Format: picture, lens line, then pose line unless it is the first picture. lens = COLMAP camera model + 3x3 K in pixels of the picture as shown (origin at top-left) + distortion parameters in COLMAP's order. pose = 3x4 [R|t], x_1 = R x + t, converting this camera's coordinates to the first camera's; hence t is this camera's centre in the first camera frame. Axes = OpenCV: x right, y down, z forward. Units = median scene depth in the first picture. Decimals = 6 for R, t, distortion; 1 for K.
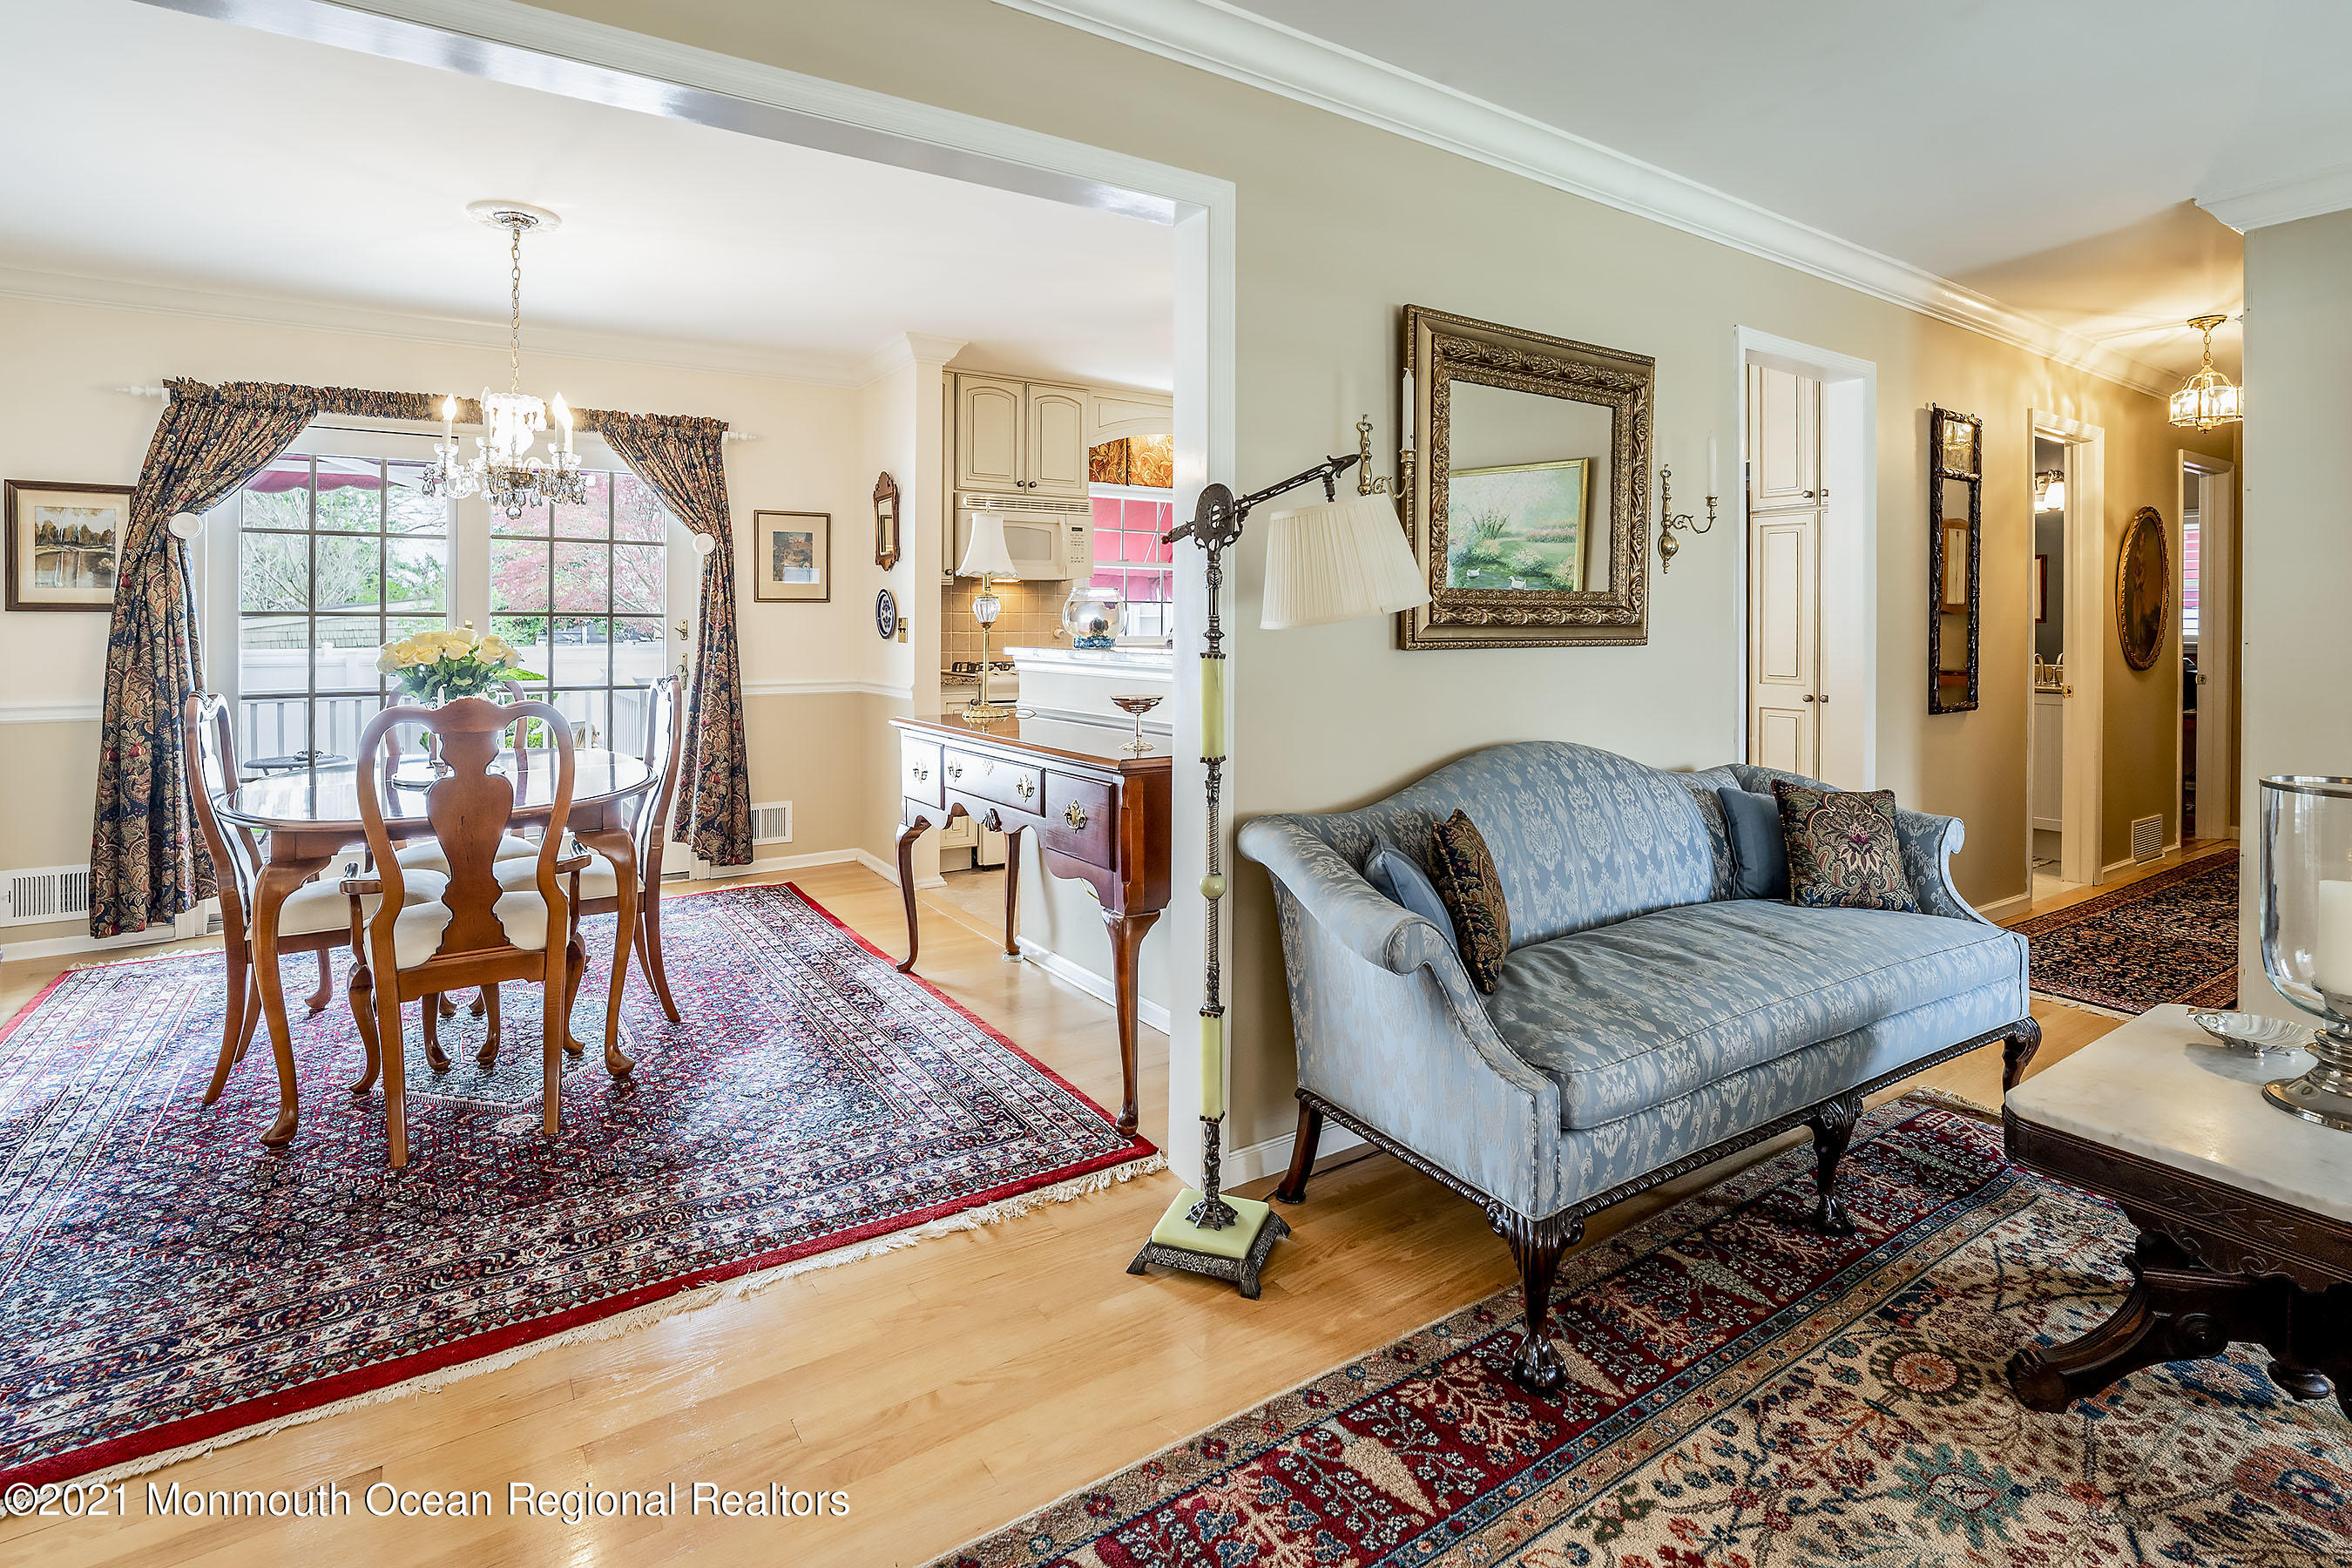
lens RADIAL K [[1119.0, 0, 1162.7], [0, 1119.0, 631.5], [0, 0, 1]] dist [-0.019986, 0.003174]
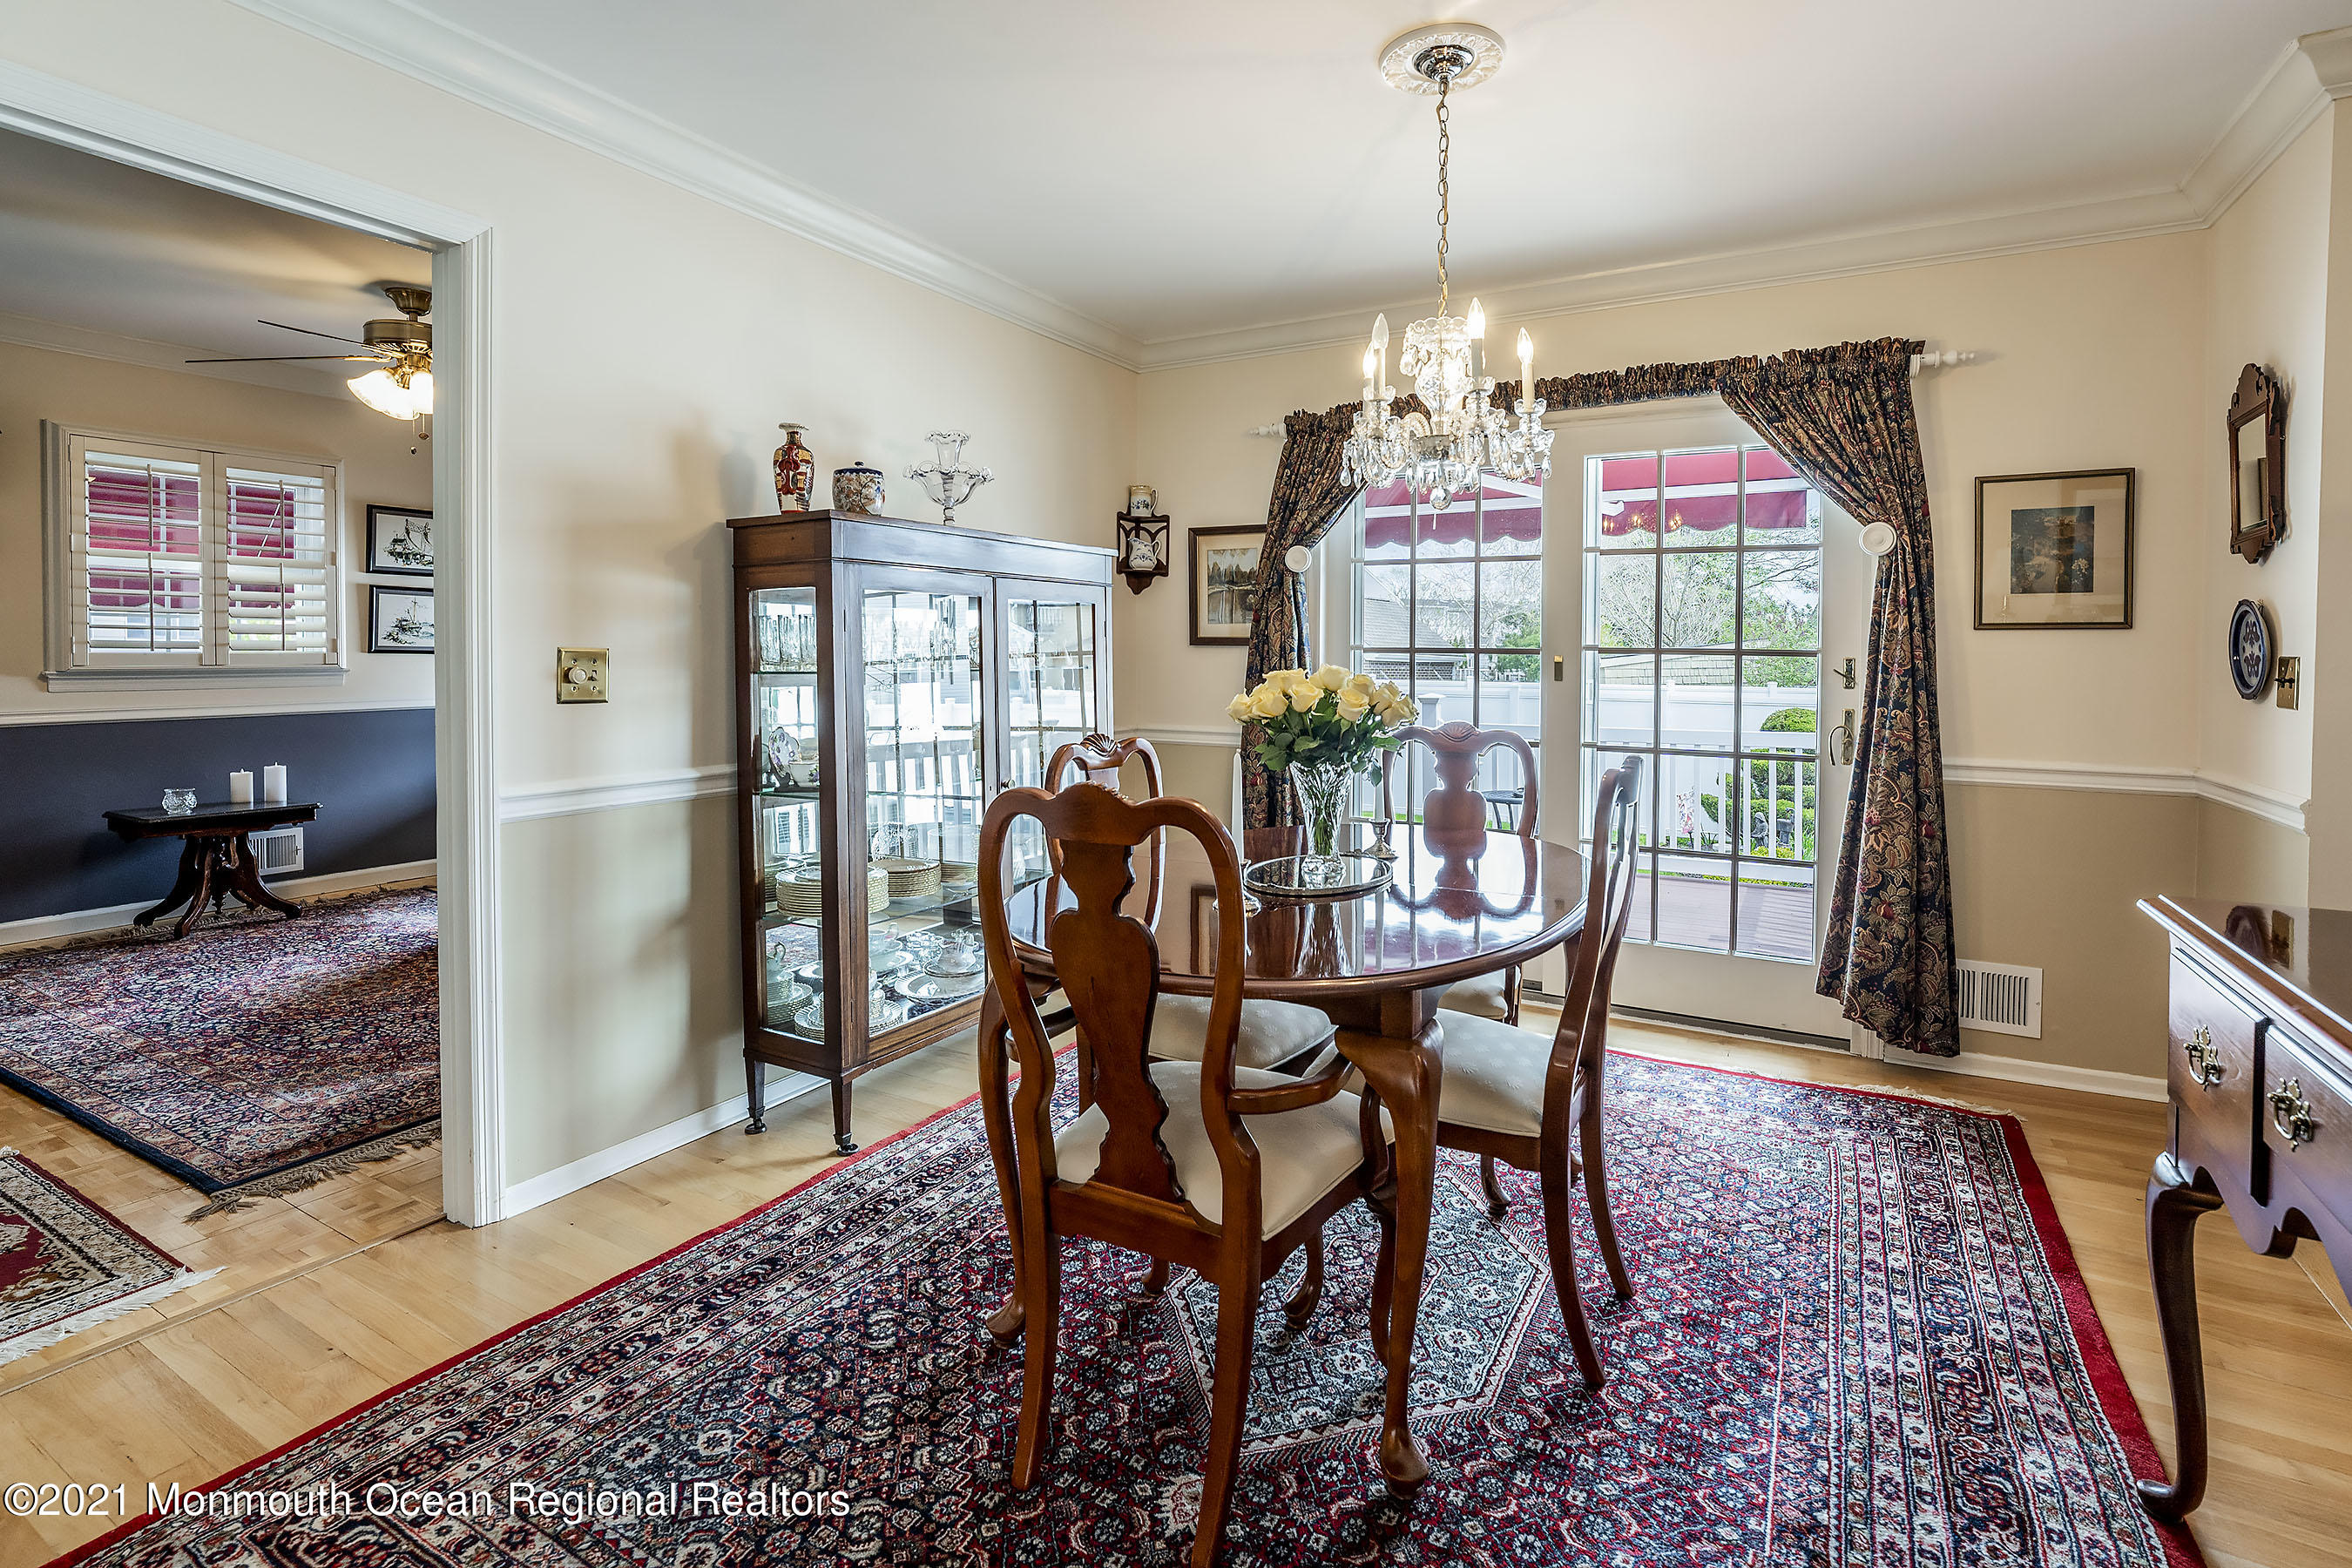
lens RADIAL K [[1119.0, 0, 1206.6], [0, 1119.0, 667.6], [0, 0, 1]] dist [-0.019986, 0.003174]
pose [[0.468478, 0.013608, -0.883370, -0.029708], [-0.015725, 0.999851, 0.007063, -0.003587], [0.883335, 0.010582, 0.468622, 0.367116]]
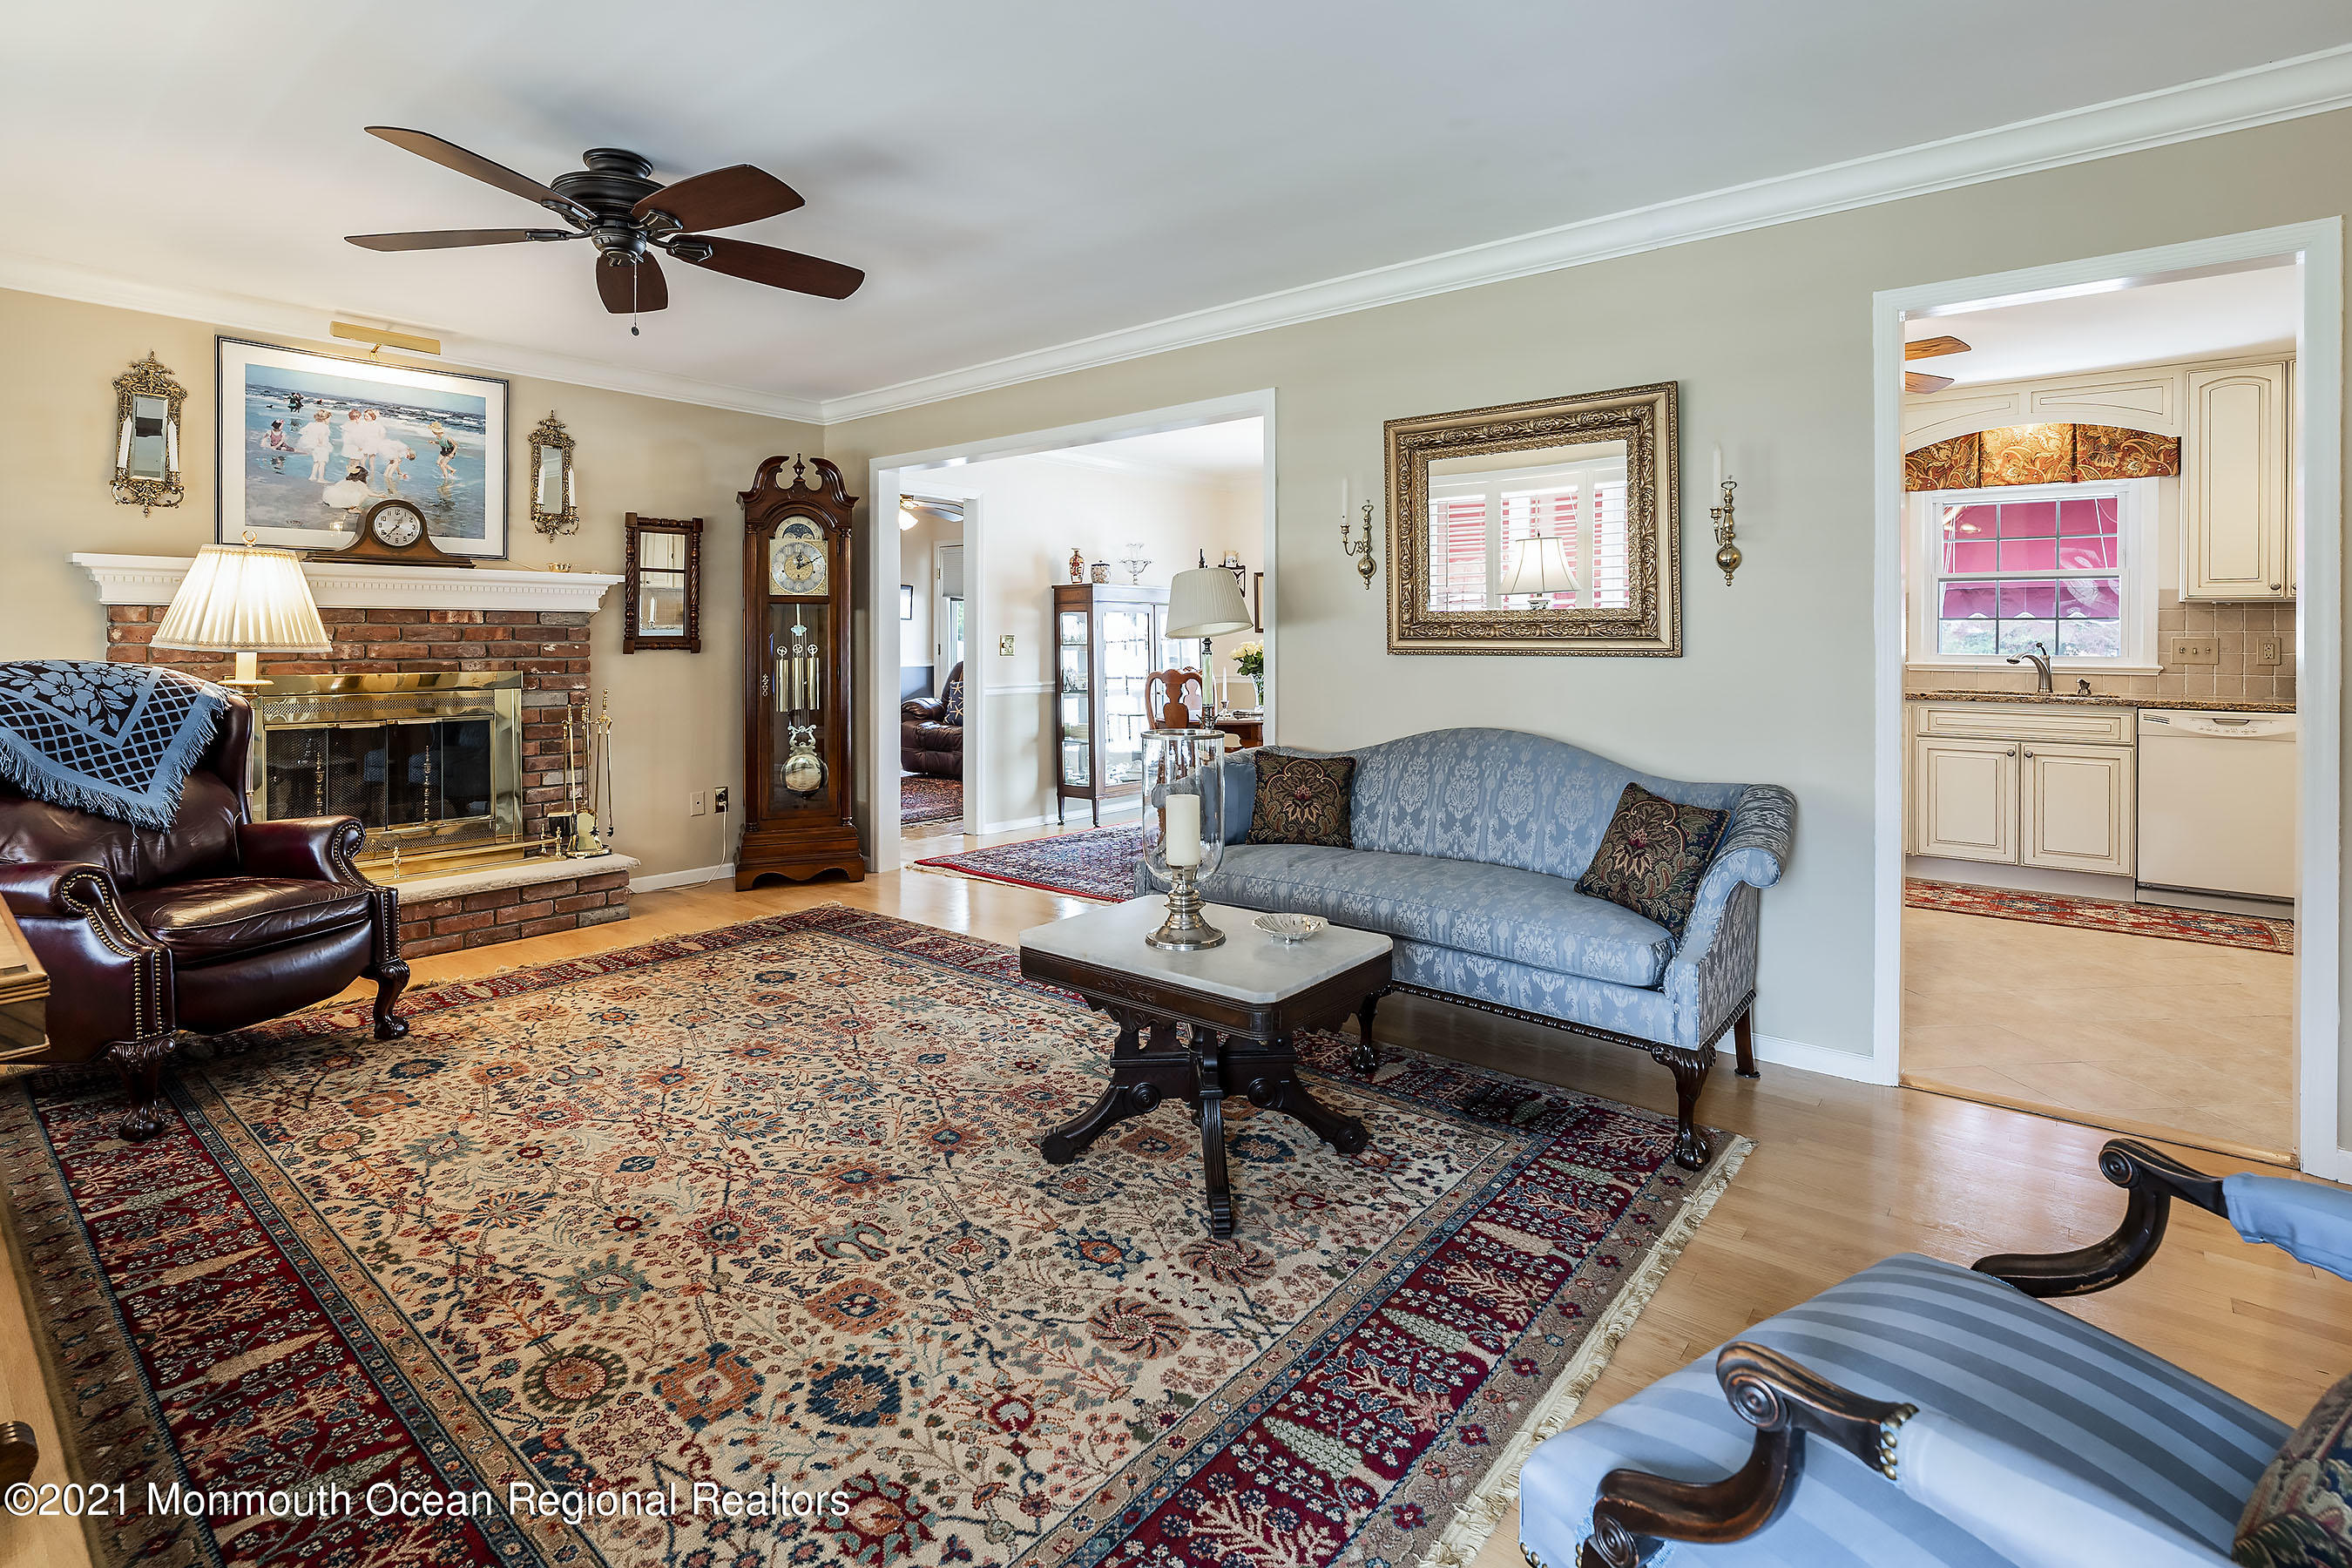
lens RADIAL K [[1119.0, 0, 1183.6], [0, 1119.0, 628.4], [0, 0, 1]] dist [-0.019986, 0.003174]
pose [[0.301807, -0.009477, -0.953322, 0.779717], [-0.011436, 0.999843, -0.013560, 0.002816], [0.953301, 0.014994, 0.301651, 0.146745]]
